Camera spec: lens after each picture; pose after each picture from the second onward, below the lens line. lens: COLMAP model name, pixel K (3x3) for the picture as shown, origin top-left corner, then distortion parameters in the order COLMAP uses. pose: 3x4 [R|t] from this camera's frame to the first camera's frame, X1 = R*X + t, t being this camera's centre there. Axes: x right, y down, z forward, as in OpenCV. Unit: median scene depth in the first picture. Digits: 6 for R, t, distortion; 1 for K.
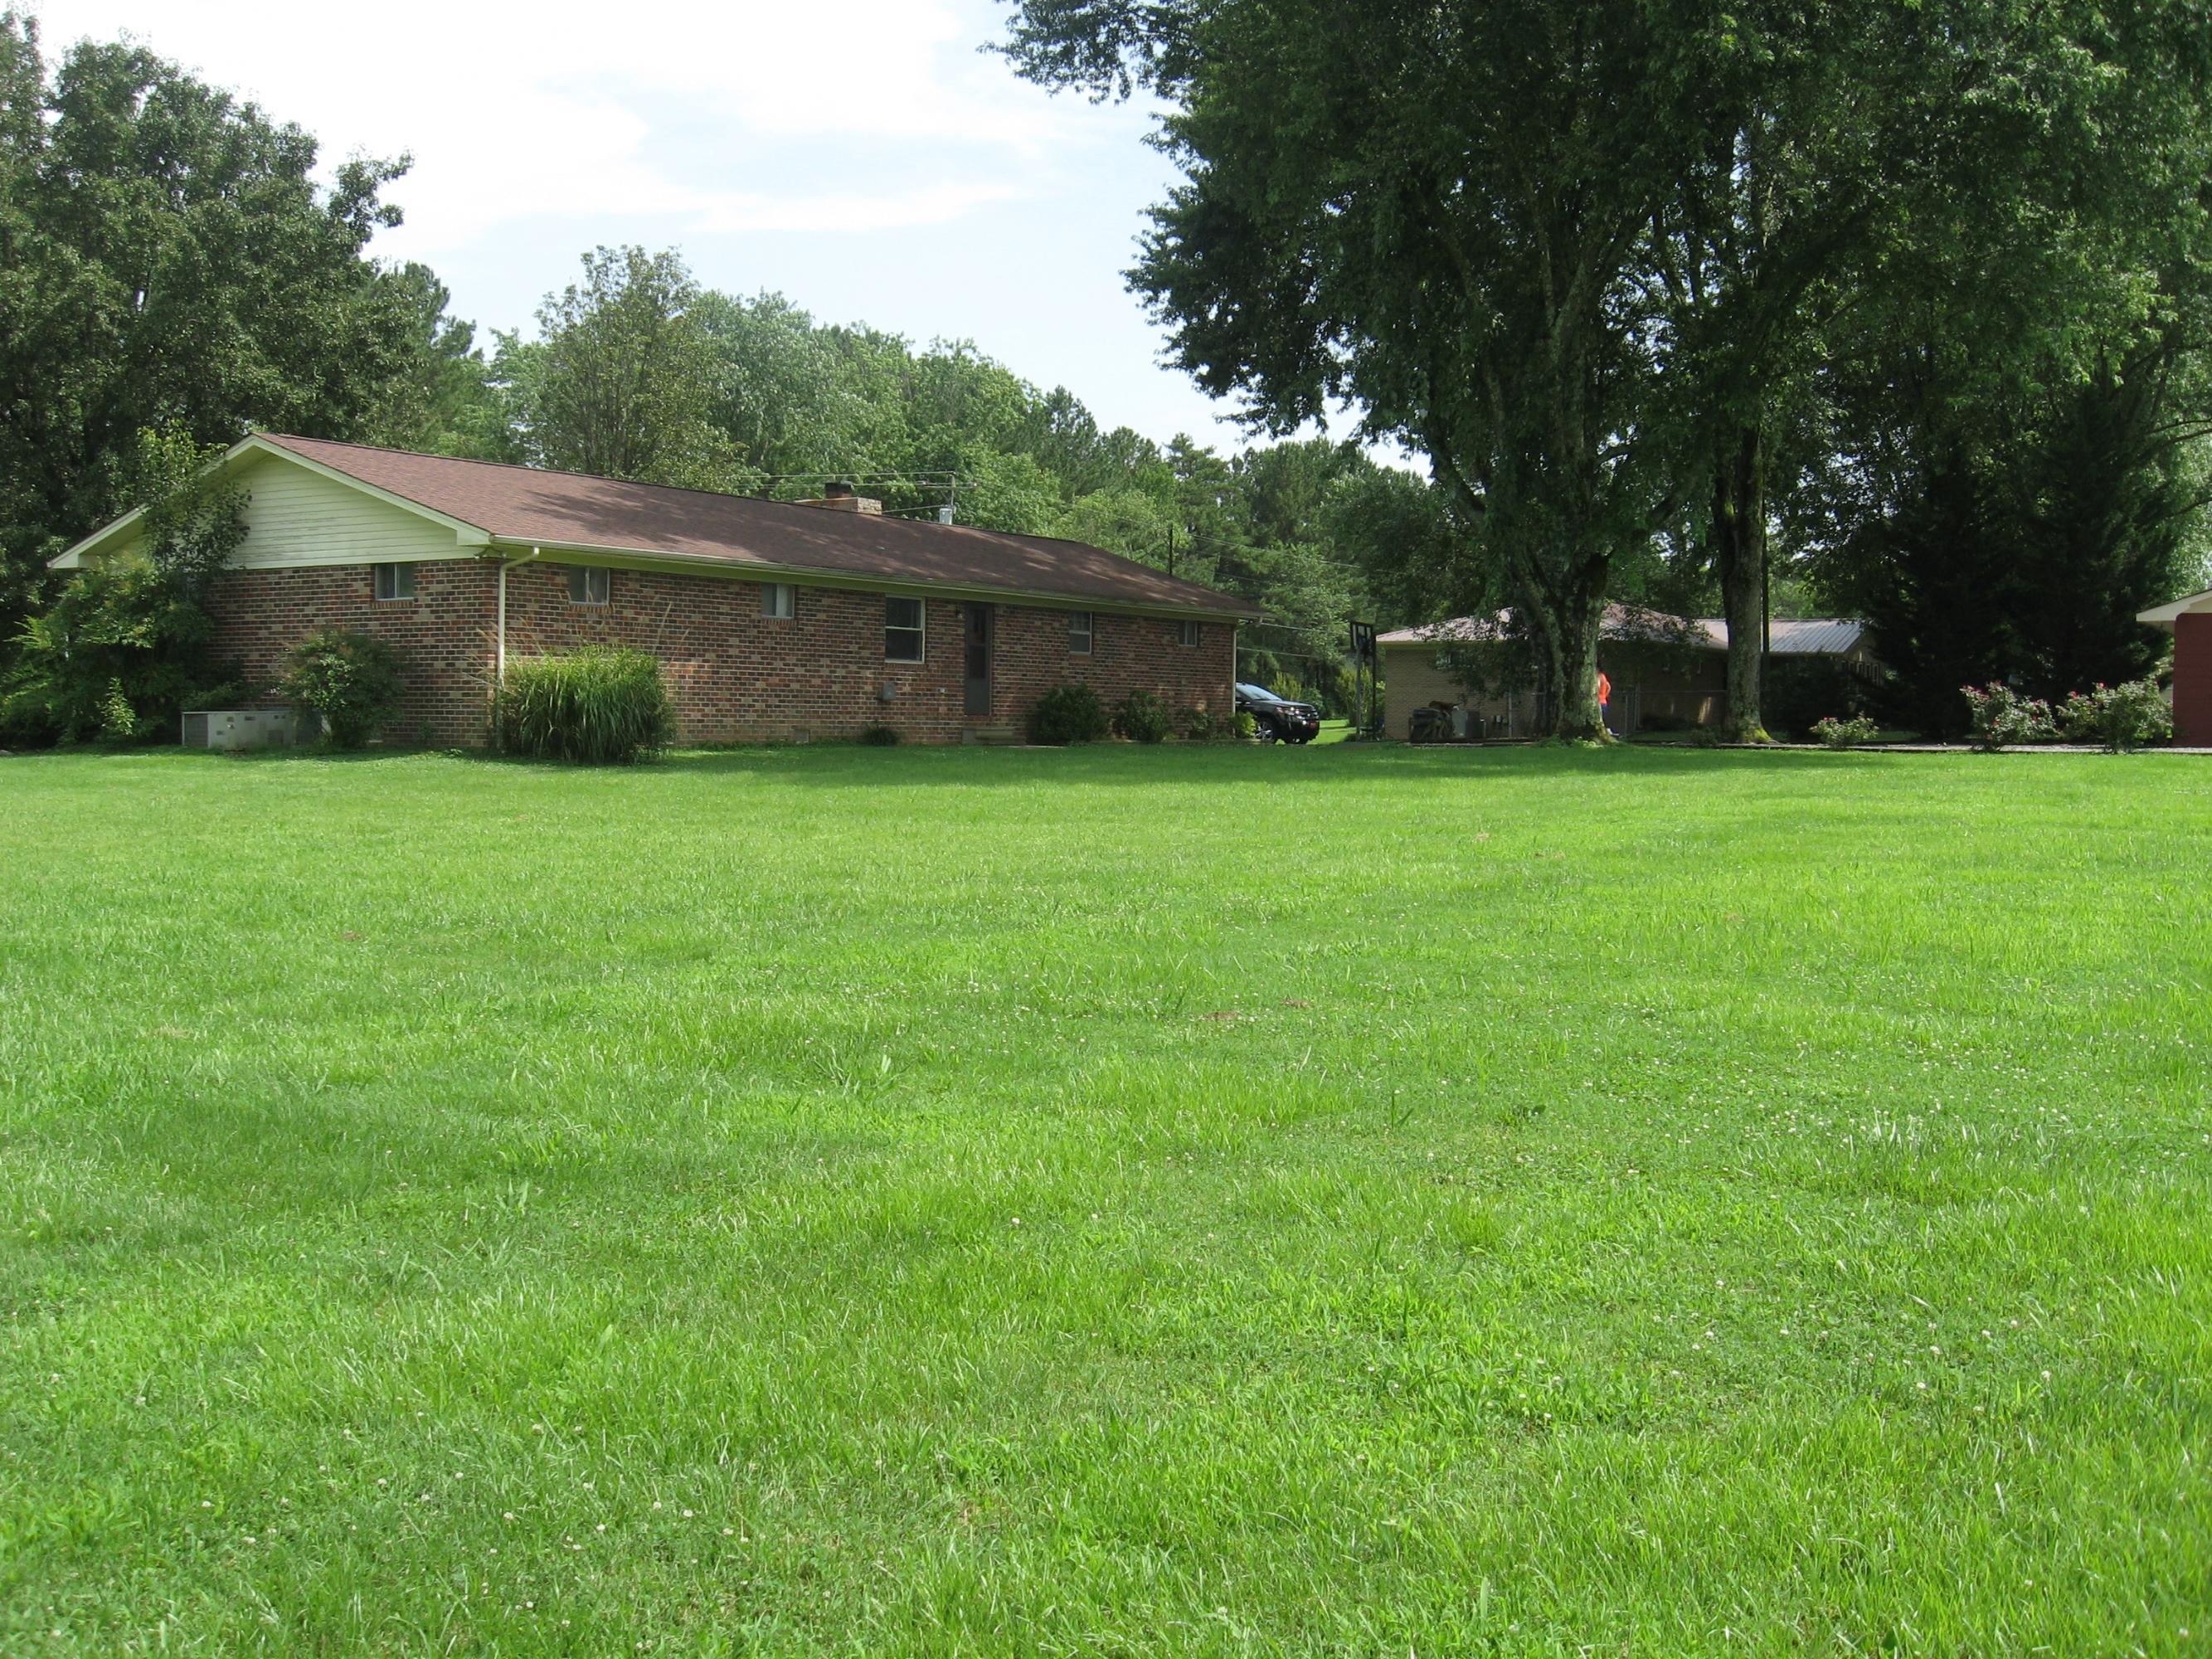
lens RADIAL K [[2320.0, 0, 1106.3], [0, 2320.0, 831.3], [0, 0, 1]] dist [-0.104587, 0.000000]
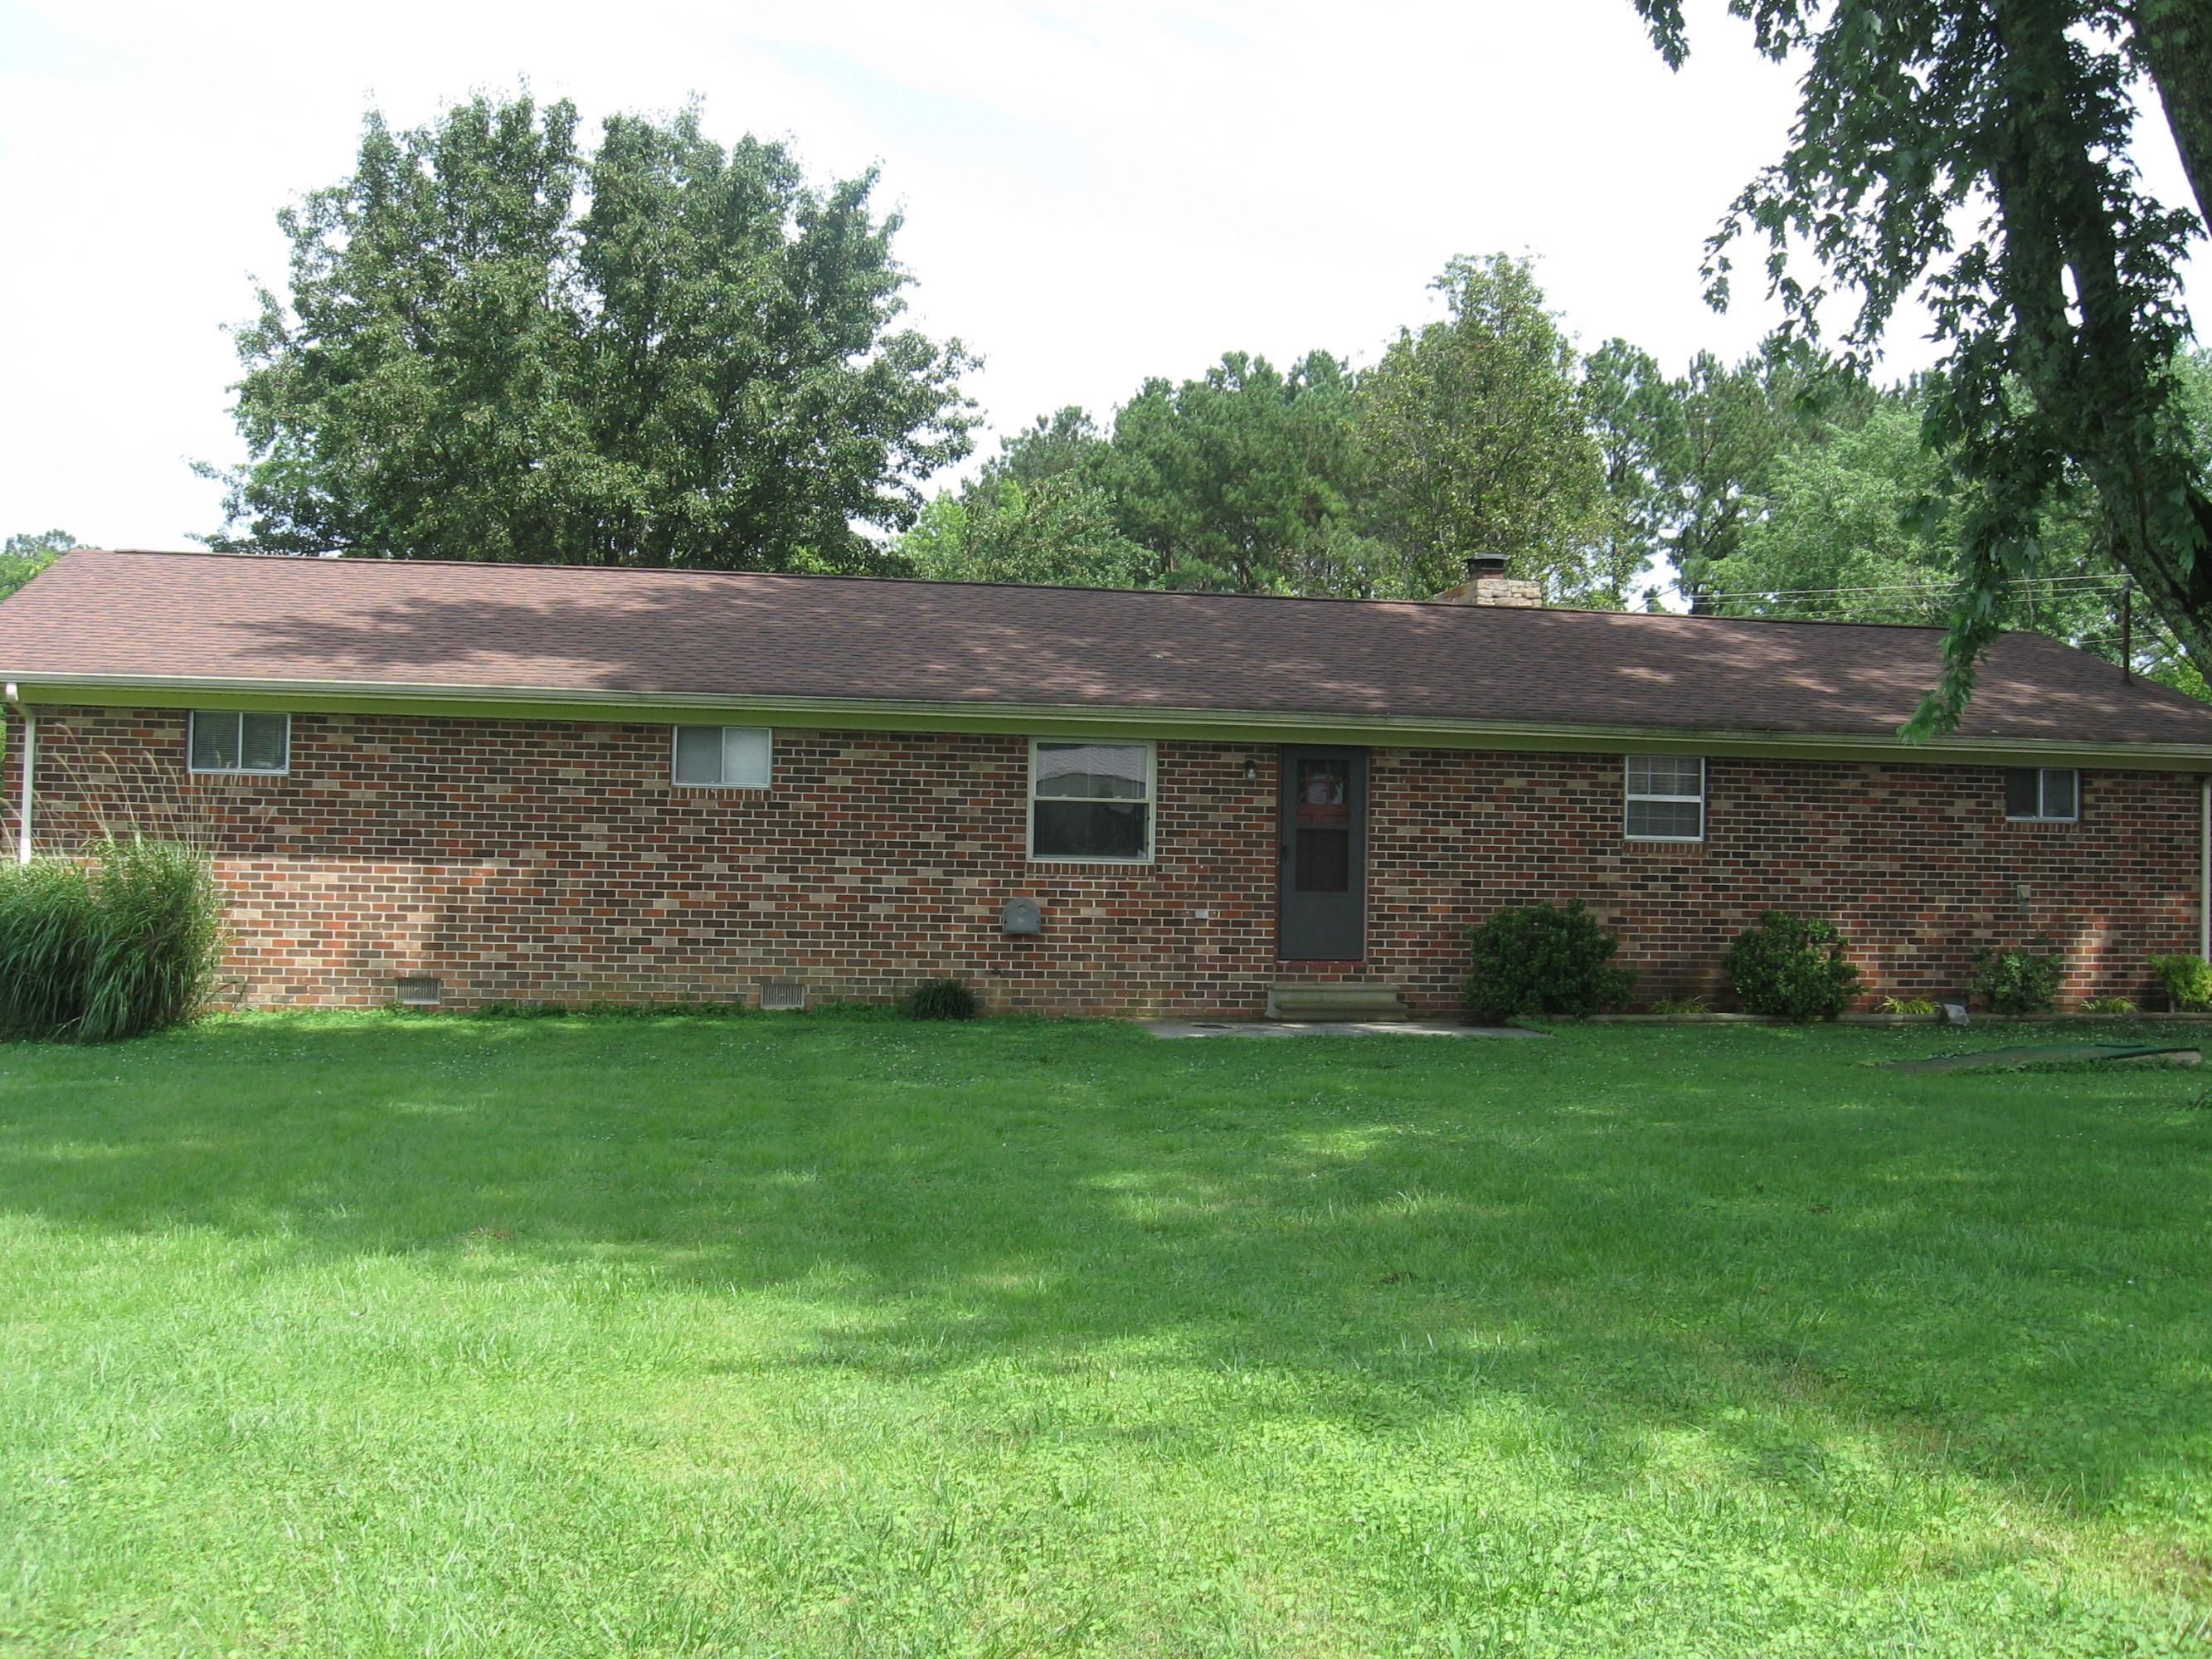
lens RADIAL K [[2320.0, 0, 1105.9], [0, 2320.0, 824.6], [0, 0, 1]] dist [-0.104587, 0.000000]
pose [[0.662189, -0.012238, -0.749237, 0.334816], [-0.047218, 0.997198, -0.058021, -0.052860], [0.747848, 0.073798, 0.659756, 0.677148]]
